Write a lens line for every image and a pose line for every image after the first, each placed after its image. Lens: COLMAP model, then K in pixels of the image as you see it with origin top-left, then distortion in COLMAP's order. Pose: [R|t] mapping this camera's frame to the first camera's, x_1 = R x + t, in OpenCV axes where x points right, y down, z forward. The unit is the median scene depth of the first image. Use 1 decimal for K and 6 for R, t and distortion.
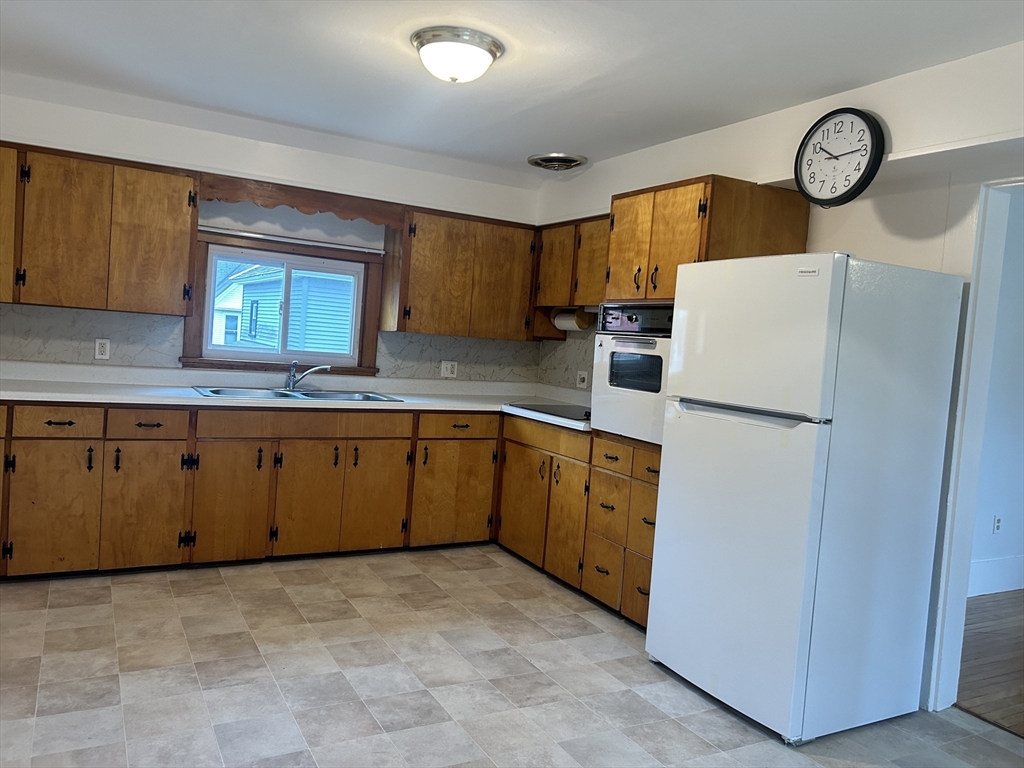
lens RADIAL K [[770.1, 0, 508.7], [0, 770.1, 379.9], [0, 0, 1]] dist [0.052841, -0.055071]
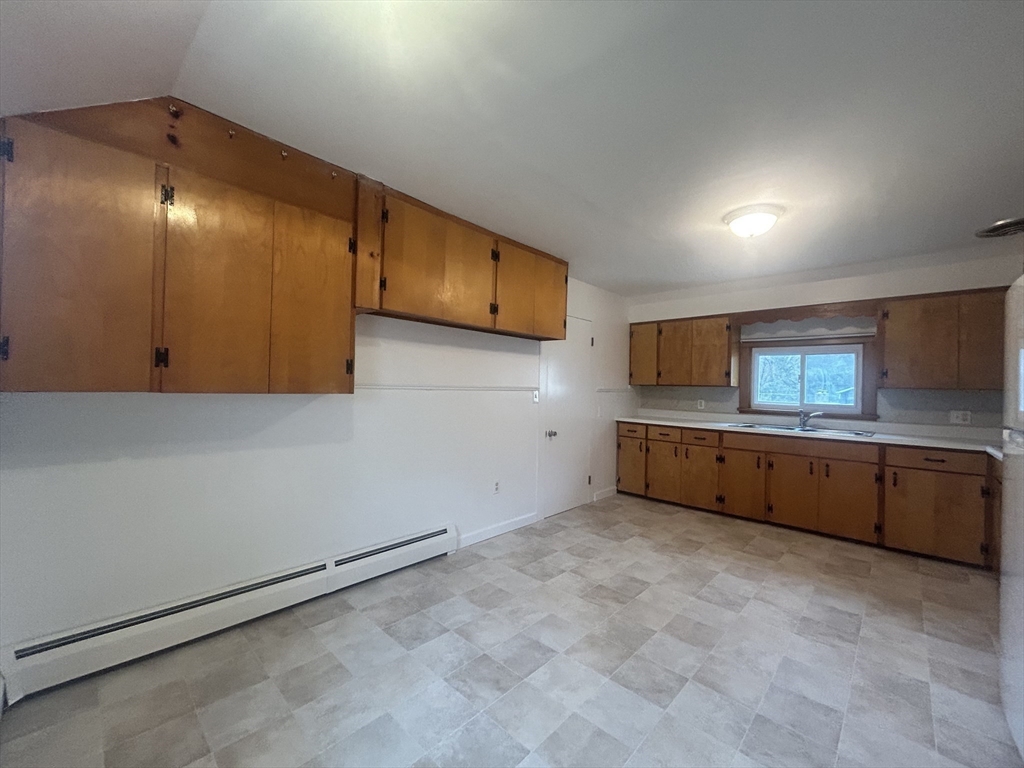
lens RADIAL K [[414.6, 0, 513.6], [0, 414.6, 387.3], [0, 0, 1]] dist [-0.001968, 0.000962]
pose [[0.315361, -0.067832, -0.946545, 0.403029], [-0.052707, 0.994650, -0.088839, 0.042727], [0.947507, 0.077906, 0.310098, 0.154445]]
